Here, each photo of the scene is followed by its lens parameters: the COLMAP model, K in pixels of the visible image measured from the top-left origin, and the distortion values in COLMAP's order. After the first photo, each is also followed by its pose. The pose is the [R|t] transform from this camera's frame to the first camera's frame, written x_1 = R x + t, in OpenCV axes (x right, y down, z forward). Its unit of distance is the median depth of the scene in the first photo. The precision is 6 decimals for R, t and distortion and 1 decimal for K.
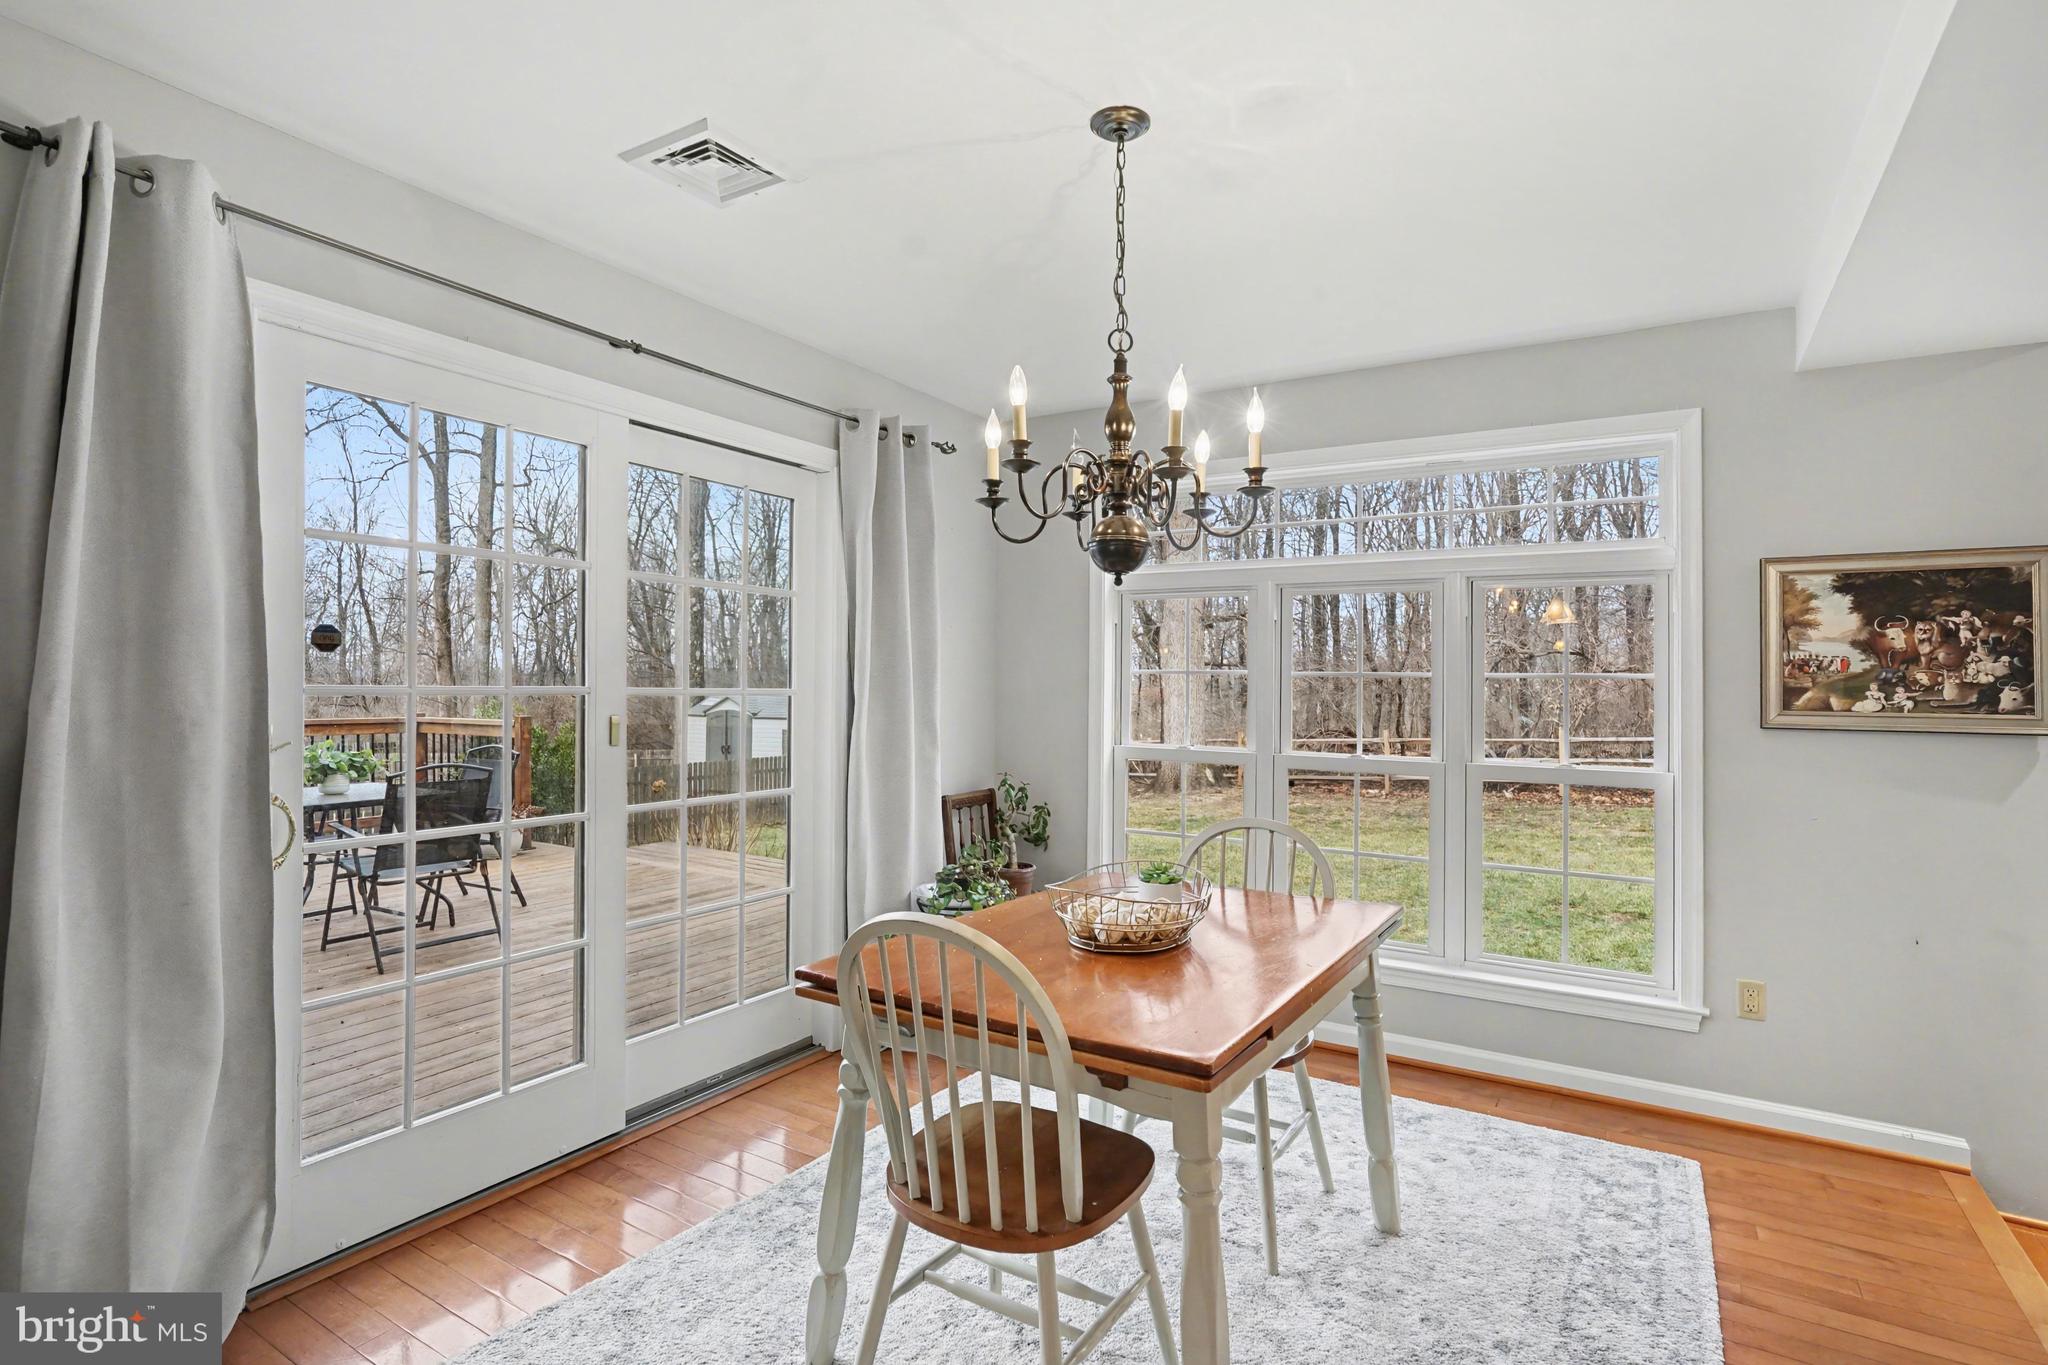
lens RADIAL K [[1032.8, 0, 1019.2], [0, 1032.8, 676.2], [0, 0, 1]] dist [-0.003481, -0.000944]
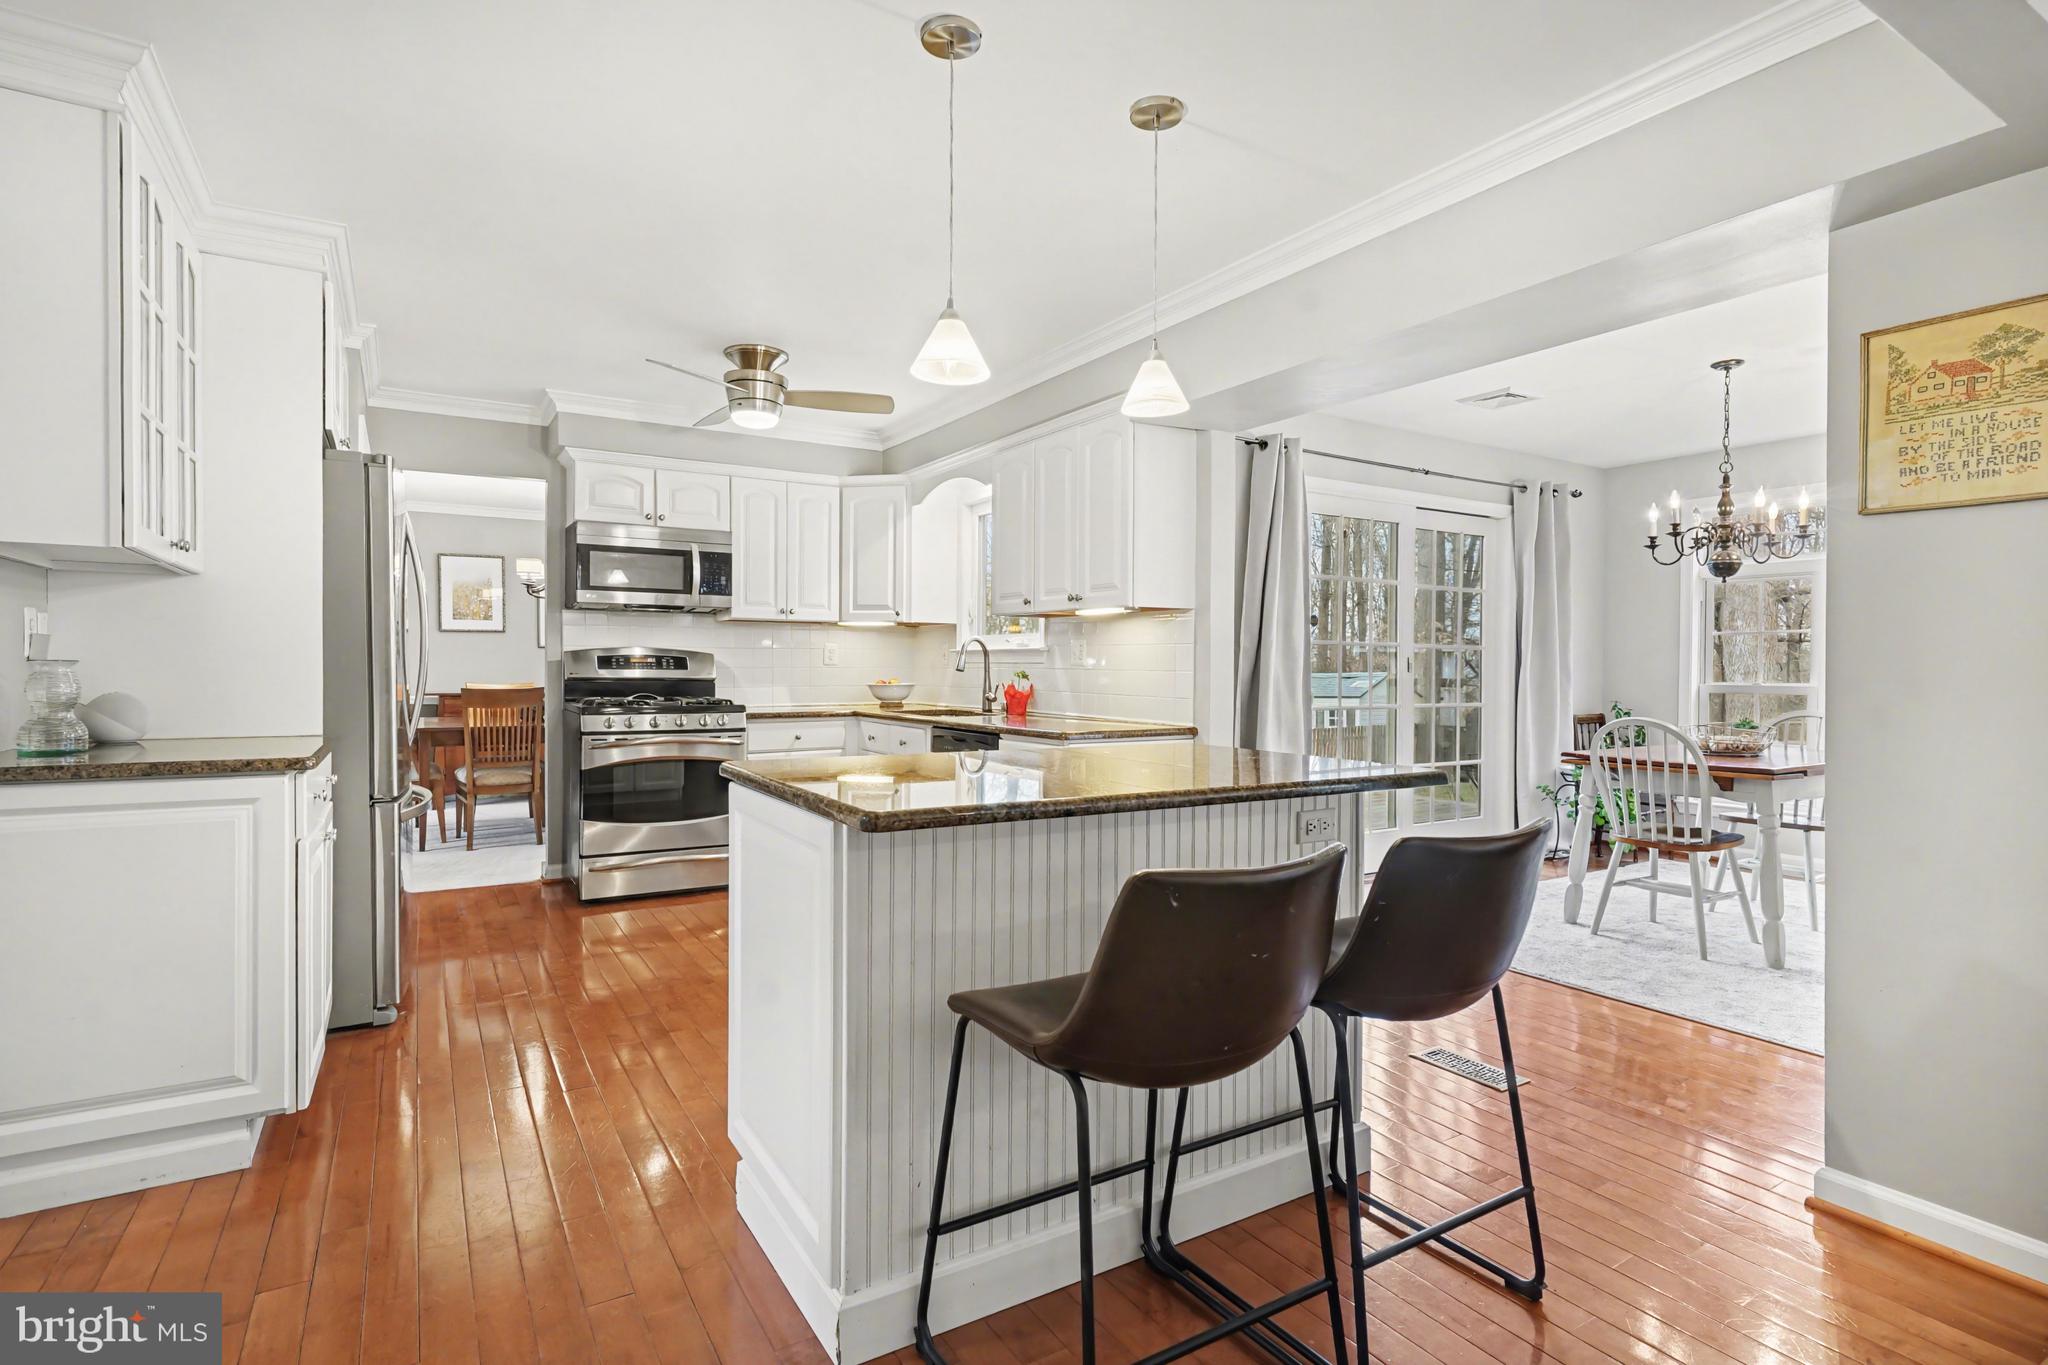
lens RADIAL K [[1032.8, 0, 1027.8], [0, 1032.8, 688.2], [0, 0, 1]] dist [-0.003481, -0.000944]
pose [[0.899973, 0.000062, -0.435946, -0.199609], [0.009337, 0.999768, 0.019420, 0.051140], [0.435846, -0.021548, 0.899764, -1.130467]]
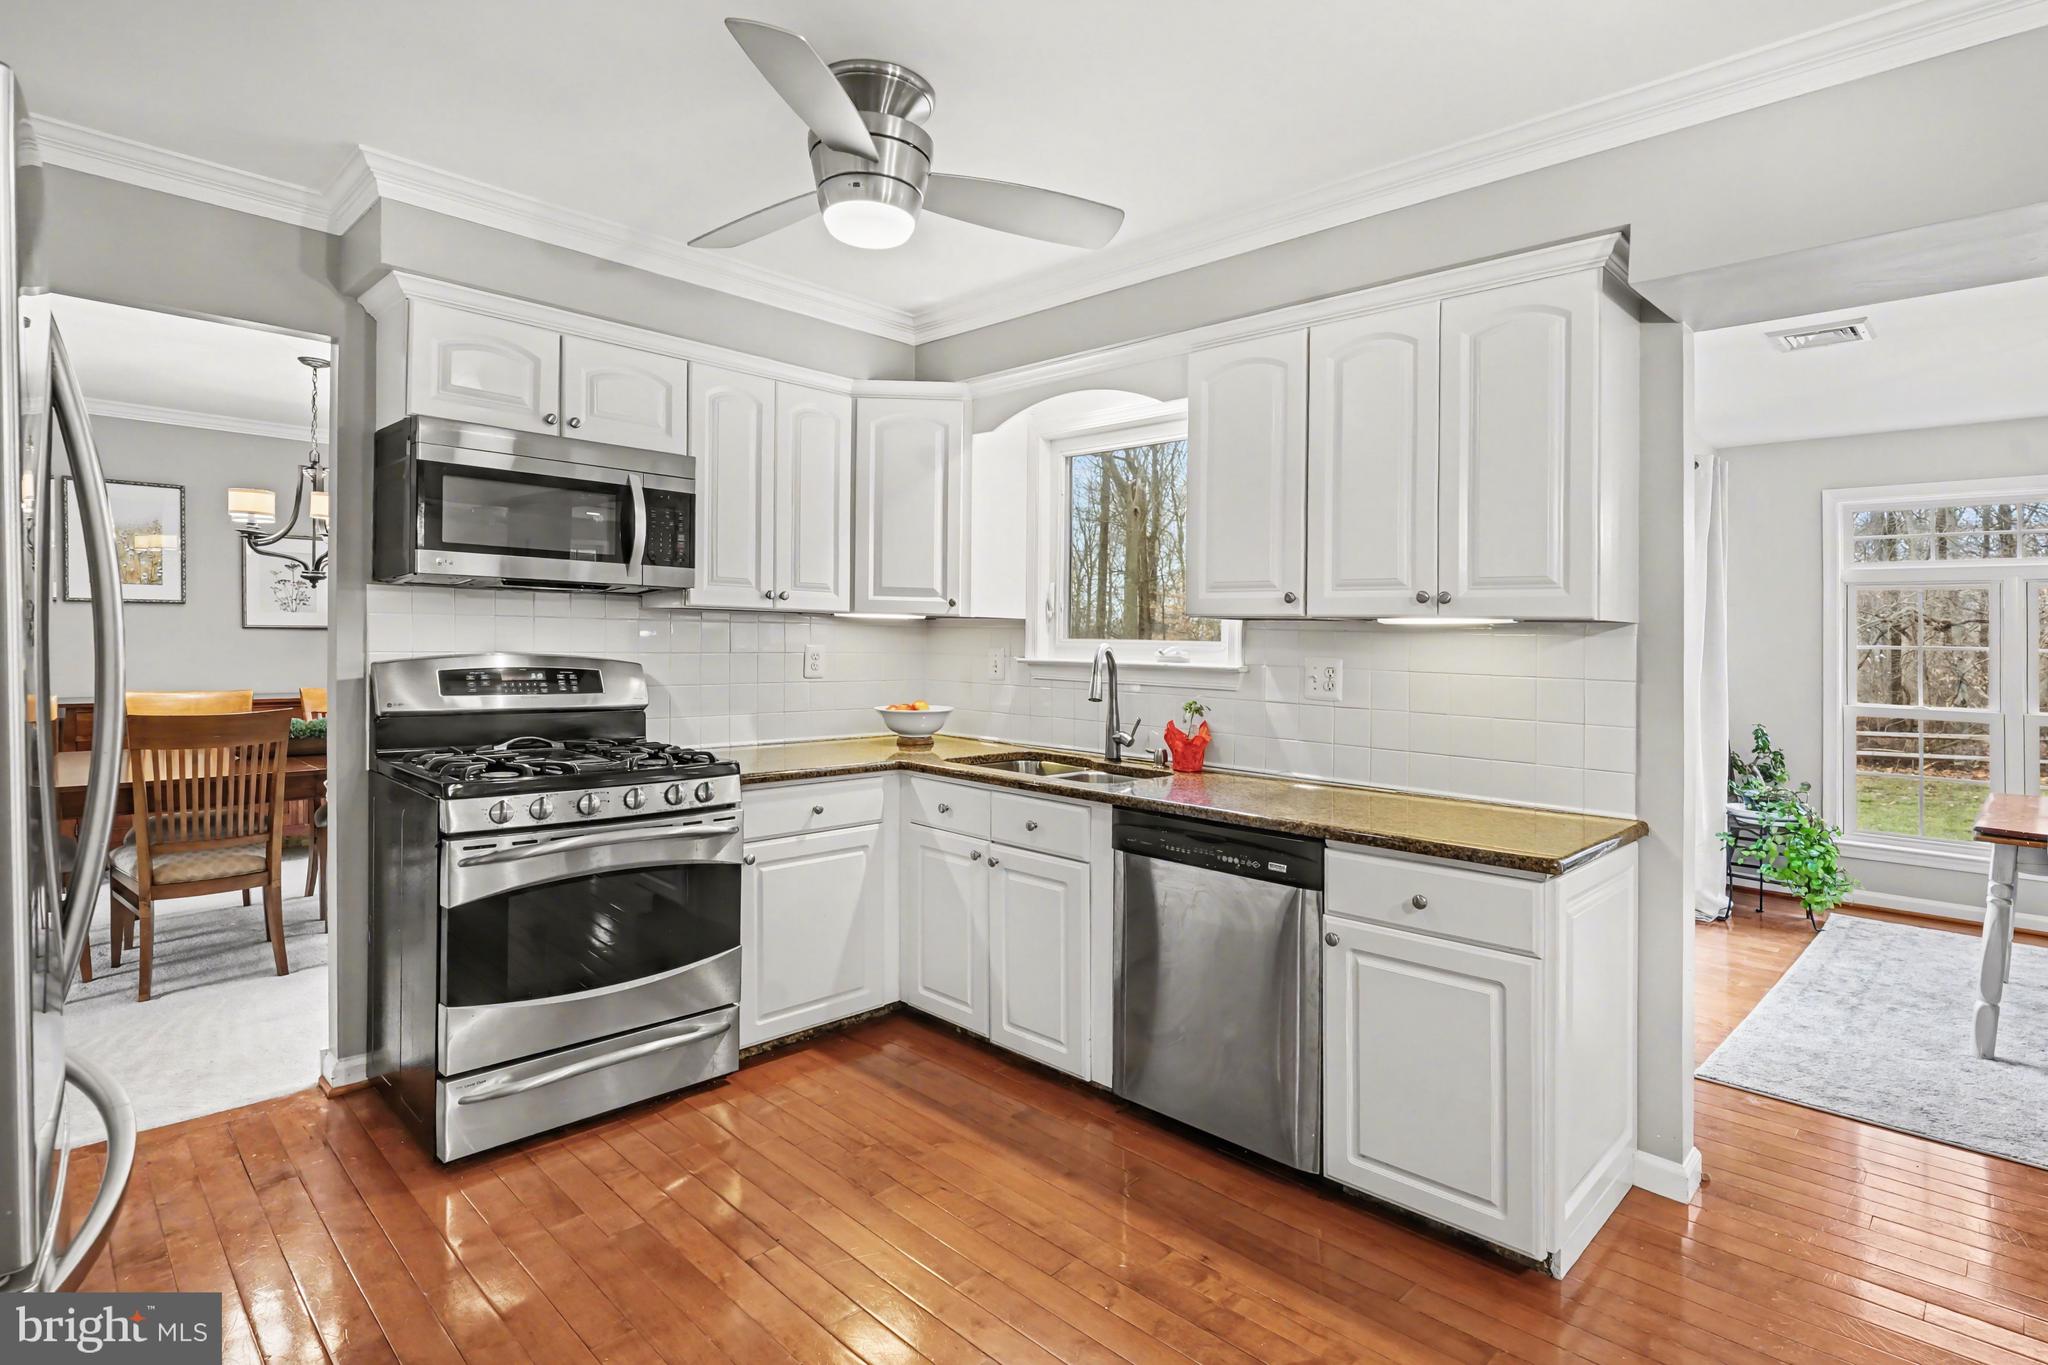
lens RADIAL K [[1032.8, 0, 1031.9], [0, 1032.8, 673.7], [0, 0, 1]] dist [-0.003481, -0.000944]
pose [[0.980264, 0.011814, -0.197338, -0.965978], [-0.004896, 0.999357, 0.035509, -0.016766], [0.197631, -0.033842, 0.979692, -0.654503]]
